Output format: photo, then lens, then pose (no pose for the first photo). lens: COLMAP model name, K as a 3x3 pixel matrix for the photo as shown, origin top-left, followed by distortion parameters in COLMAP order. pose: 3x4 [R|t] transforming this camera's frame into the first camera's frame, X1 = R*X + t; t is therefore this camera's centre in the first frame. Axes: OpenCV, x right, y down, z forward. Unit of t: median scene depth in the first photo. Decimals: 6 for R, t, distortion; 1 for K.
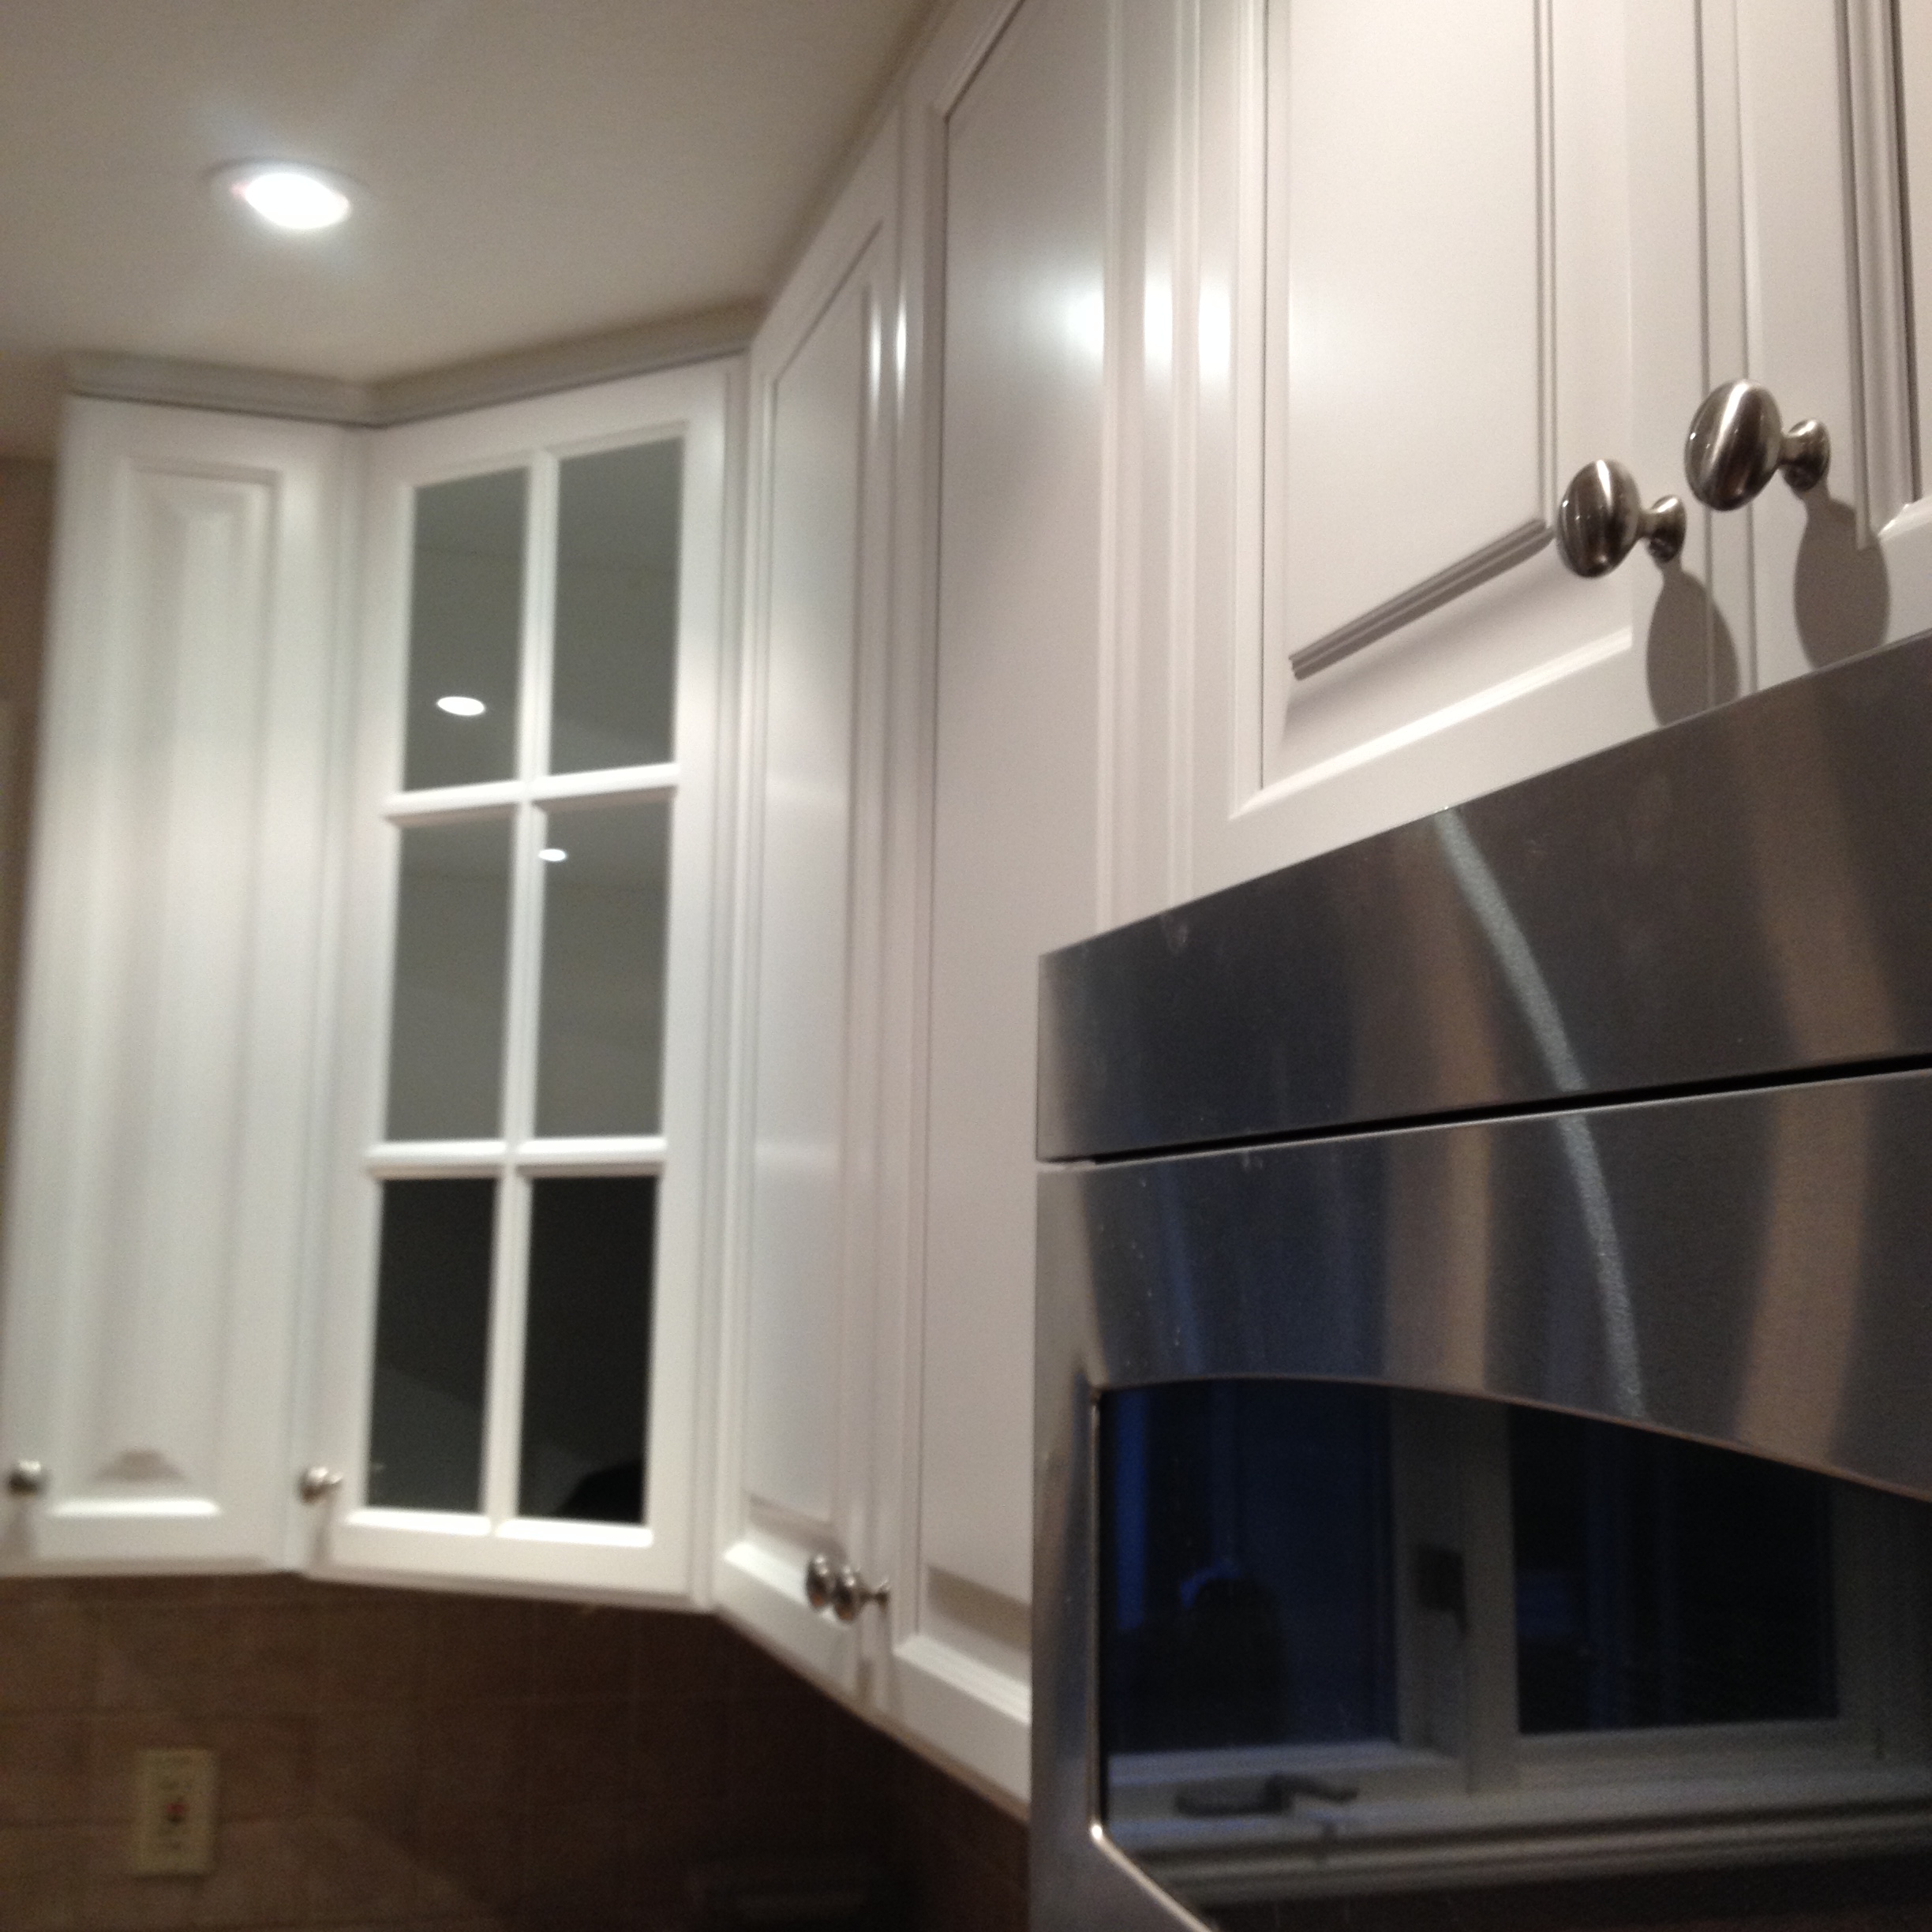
lens RADIAL K [[2425.3, 0, 972.6], [0, 2425.3, 958.5], [0, 0, 1]] dist [0.058230, 0.000000]
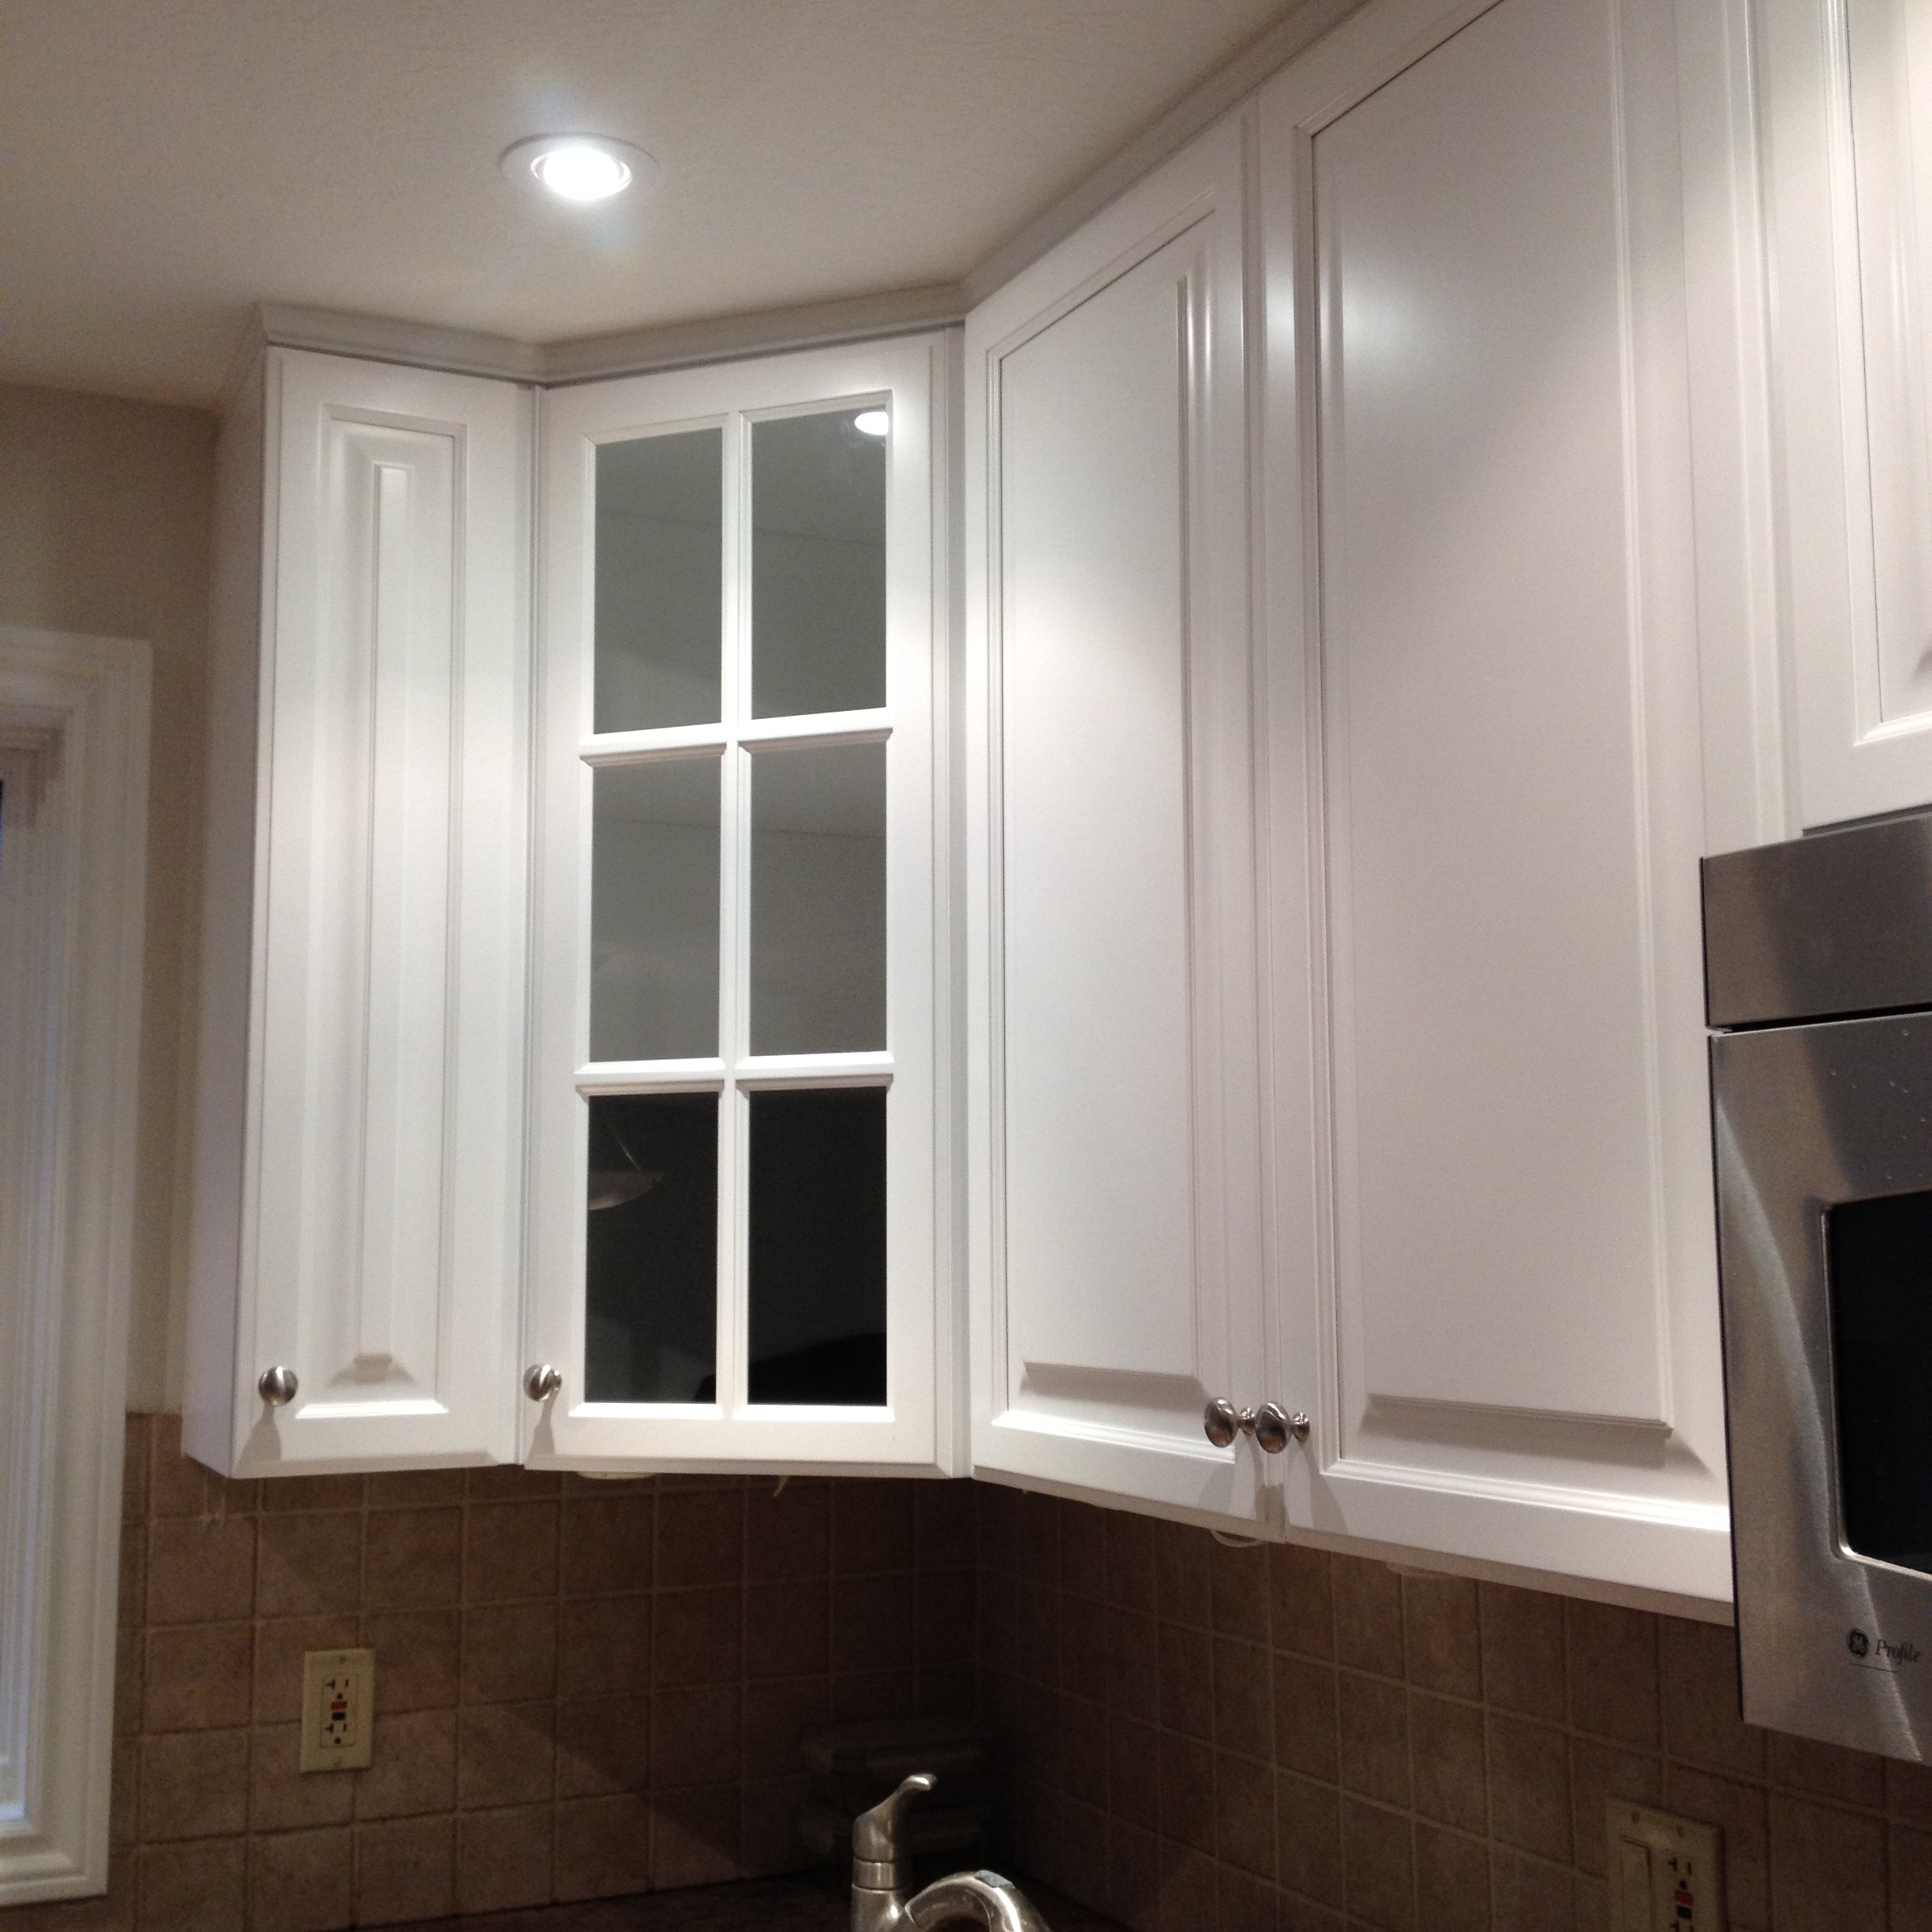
lens RADIAL K [[2425.3, 0, 960.3], [0, 2425.3, 957.2], [0, 0, 1]] dist [0.058230, 0.000000]
pose [[0.987731, -0.004459, 0.156103, -0.255873], [0.001988, 0.999870, 0.015980, 0.013289], [-0.156154, -0.015474, 0.987612, -0.074596]]
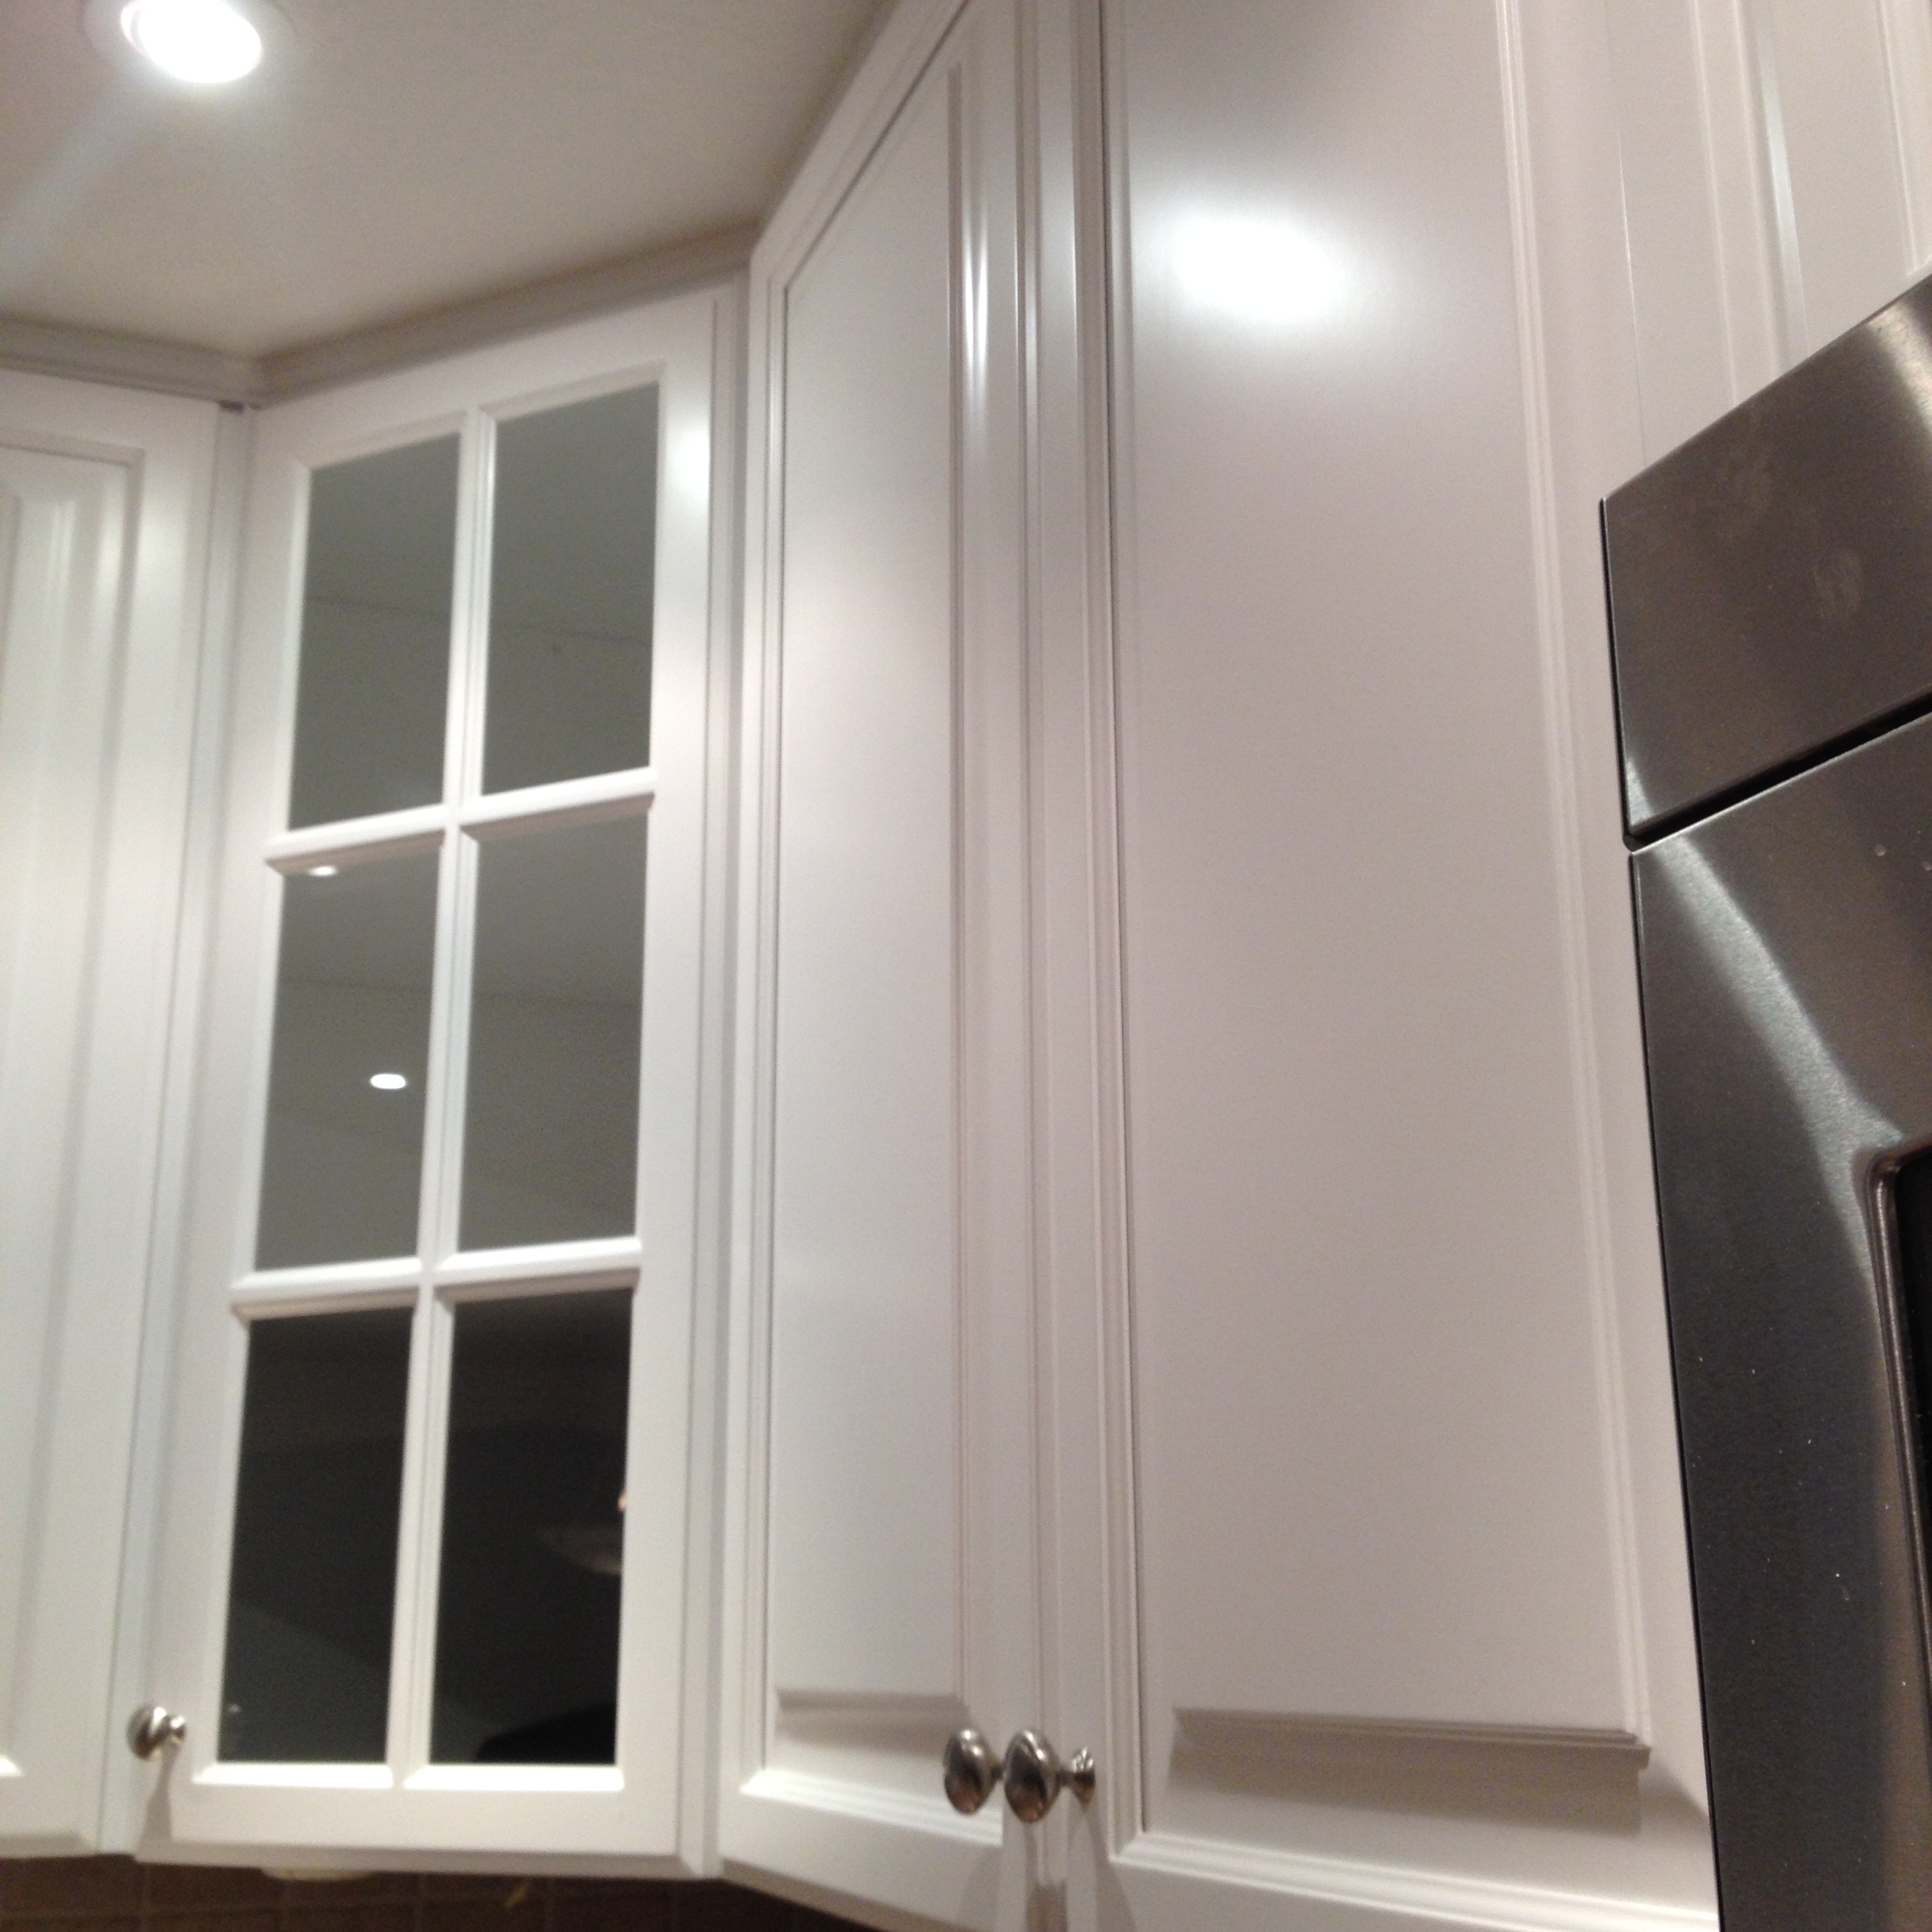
lens RADIAL K [[2425.3, 0, 962.5], [0, 2425.3, 947.0], [0, 0, 1]] dist [0.058230, 0.000000]
pose [[0.996937, -0.003326, 0.078135, -0.082217], [0.014540, 0.989559, -0.143393, 0.090729], [-0.076843, 0.144090, 0.986577, 0.216531]]
